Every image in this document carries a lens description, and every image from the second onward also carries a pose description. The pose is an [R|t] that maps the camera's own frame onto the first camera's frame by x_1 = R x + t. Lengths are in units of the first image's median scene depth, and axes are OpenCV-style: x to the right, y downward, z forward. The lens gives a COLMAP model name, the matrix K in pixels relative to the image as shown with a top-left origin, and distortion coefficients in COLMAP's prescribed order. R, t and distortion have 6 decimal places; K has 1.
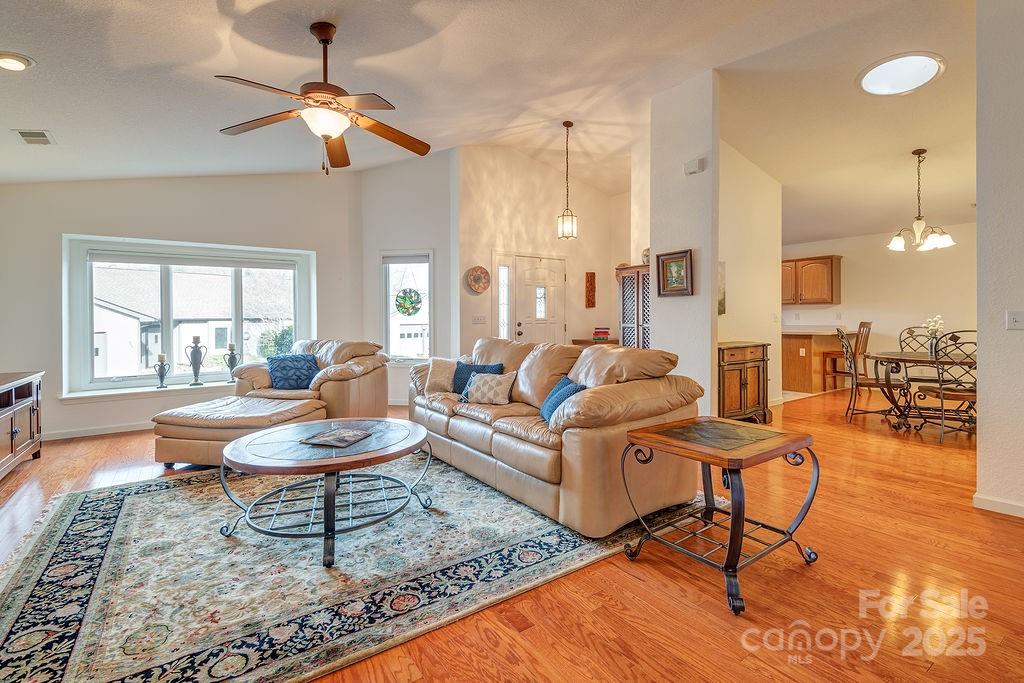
lens RADIAL K [[467.4, 0, 512.8], [0, 467.4, 317.0], [0, 0, 1]] dist [0.004198, -0.000353]
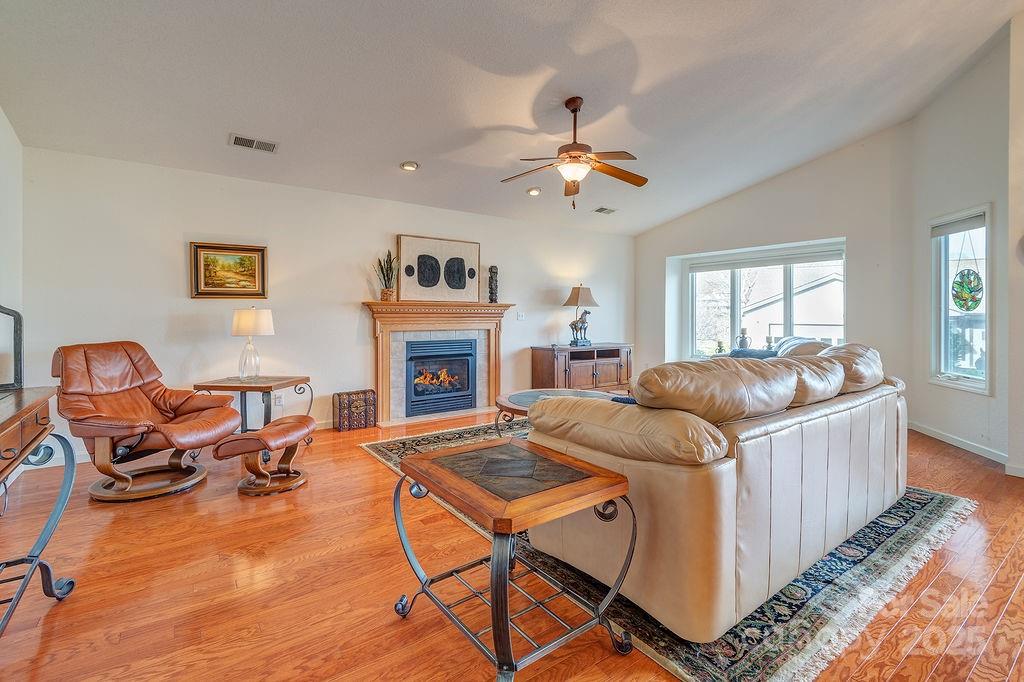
lens RADIAL K [[467.4, 0, 512.8], [0, 467.4, 316.5], [0, 0, 1]] dist [0.004198, -0.000353]
pose [[0.006675, 0.014122, -0.999878, 0.878599], [-0.000652, 0.999900, 0.014118, -0.008162], [0.999978, 0.000558, 0.006683, 0.738502]]
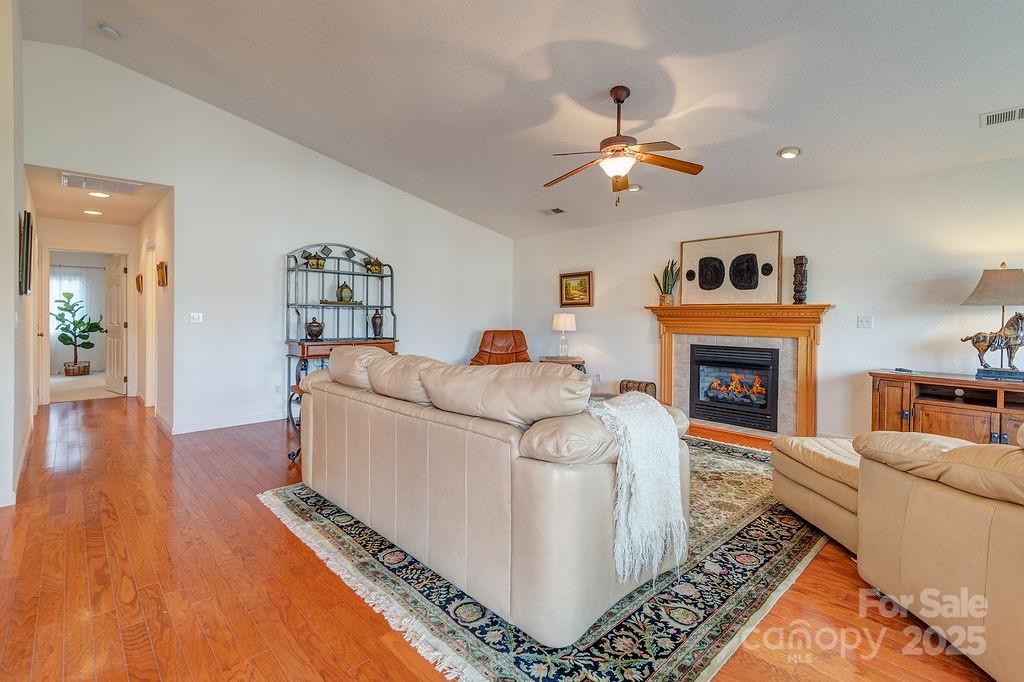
lens RADIAL K [[468.7, 0, 521.6], [0, 468.7, 313.4], [0, 0, 1]] dist [0.037565, 0.000042]
pose [[-0.989241, -0.001704, -0.146285, 0.049258], [-0.000496, 0.999966, -0.008291, 0.006723], [0.146294, -0.008129, -0.989208, 2.042464]]
